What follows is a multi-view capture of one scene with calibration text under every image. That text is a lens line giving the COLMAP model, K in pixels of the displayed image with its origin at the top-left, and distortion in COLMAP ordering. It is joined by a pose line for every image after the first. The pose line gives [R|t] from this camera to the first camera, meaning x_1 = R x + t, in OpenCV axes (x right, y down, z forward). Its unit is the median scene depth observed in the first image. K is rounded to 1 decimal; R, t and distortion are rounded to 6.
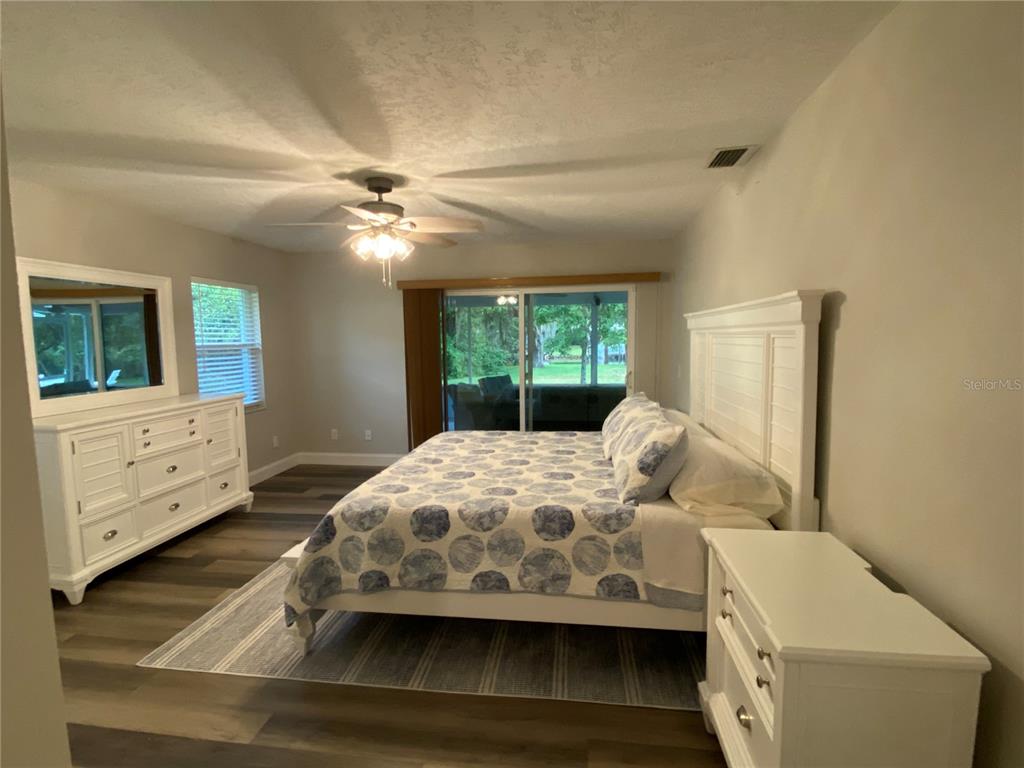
lens RADIAL K [[521.1, 0, 510.5], [0, 521.1, 384.3], [0, 0, 1]] dist [-0.000269, -0.000071]
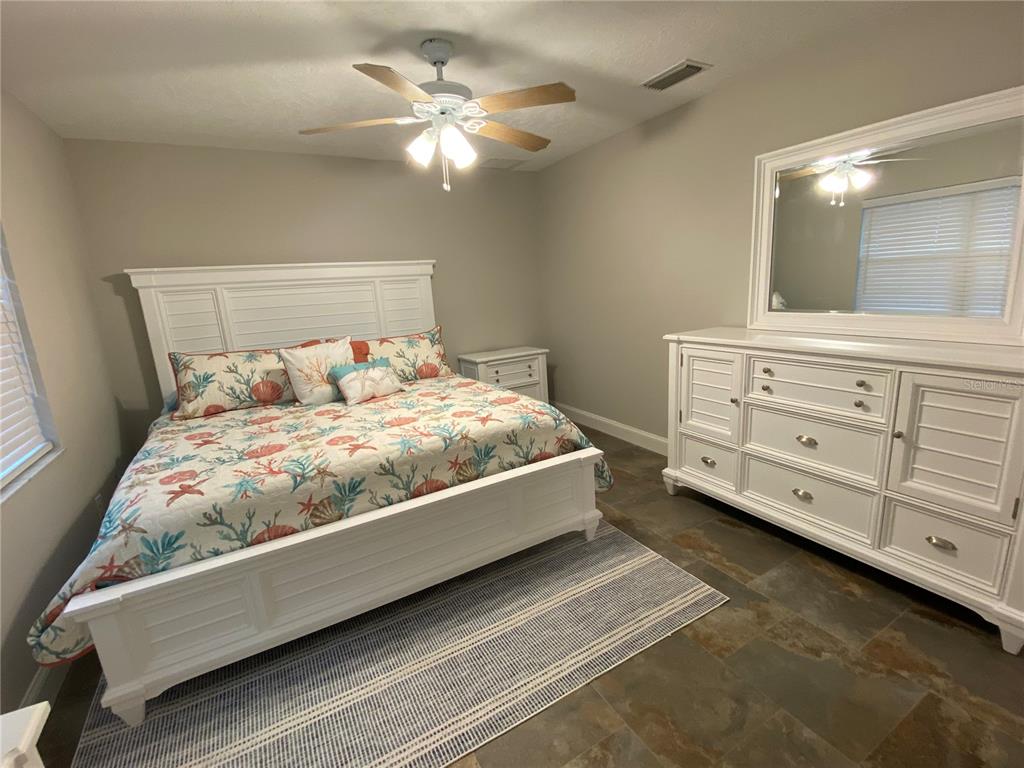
lens RADIAL K [[458.9, 0, 510.4], [0, 458.9, 382.7], [0, 0, 1]] dist [0.000545, 0.000031]
pose [[-0.797151, 0.191198, -0.572708, -0.024341], [0.015728, 0.954791, 0.296863, -0.097331], [0.603575, 0.227637, -0.764119, 1.302590]]
